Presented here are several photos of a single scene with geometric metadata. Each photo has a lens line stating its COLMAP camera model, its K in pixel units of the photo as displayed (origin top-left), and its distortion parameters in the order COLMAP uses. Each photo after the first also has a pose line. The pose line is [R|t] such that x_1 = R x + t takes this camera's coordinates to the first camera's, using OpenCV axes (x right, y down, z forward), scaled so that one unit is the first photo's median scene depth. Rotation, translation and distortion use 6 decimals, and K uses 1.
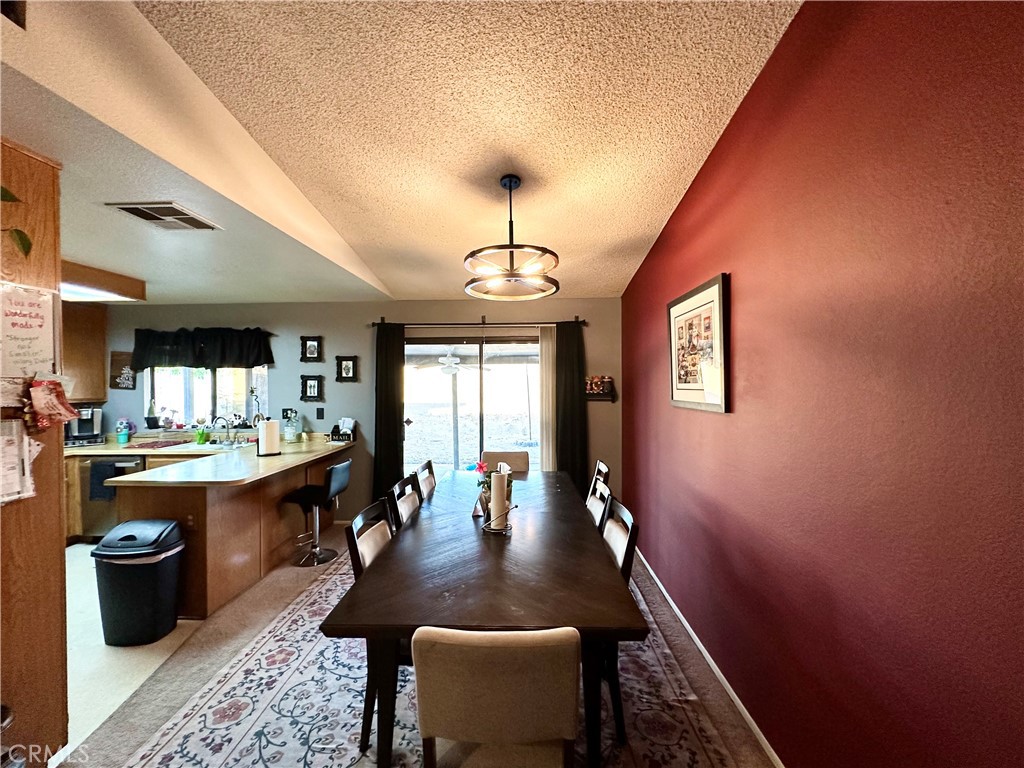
lens RADIAL K [[411.8, 0, 514.0], [0, 411.8, 385.7], [0, 0, 1]] dist [-0.011857, 0.000055]
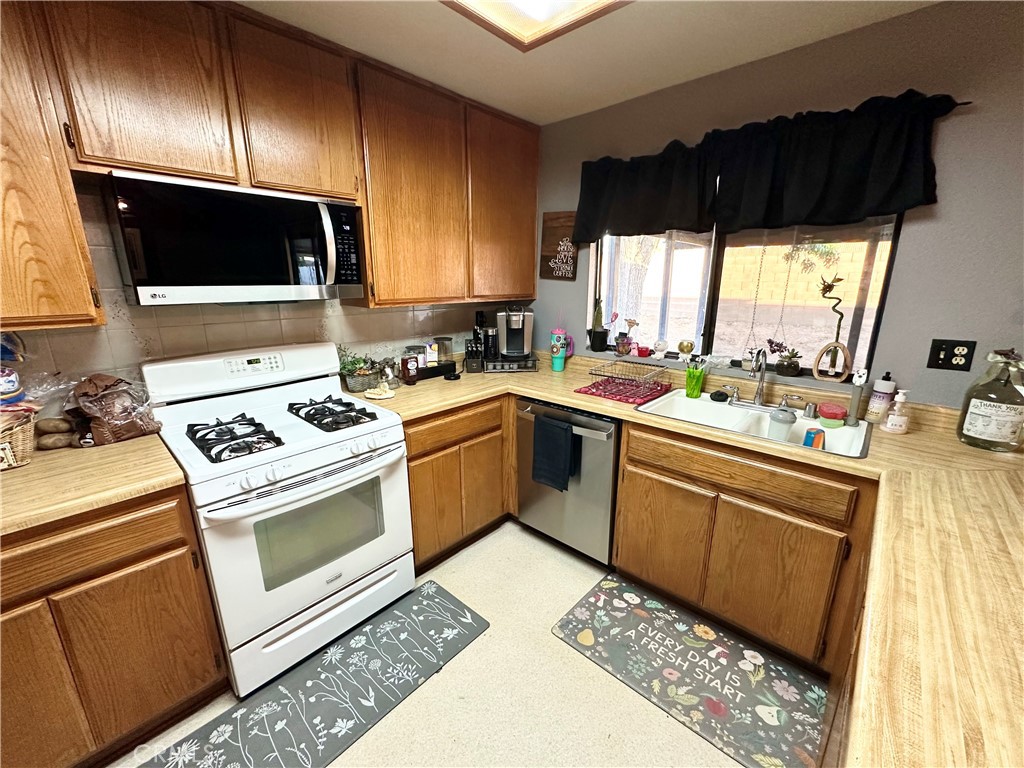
lens RADIAL K [[411.8, 0, 511.4], [0, 411.8, 385.2], [0, 0, 1]] dist [-0.011857, 0.000055]
pose [[0.752382, 0.167251, -0.637140, -0.606398], [-0.002200, 0.967863, 0.251468, 0.007090], [0.658723, -0.187799, 0.728571, 0.491954]]
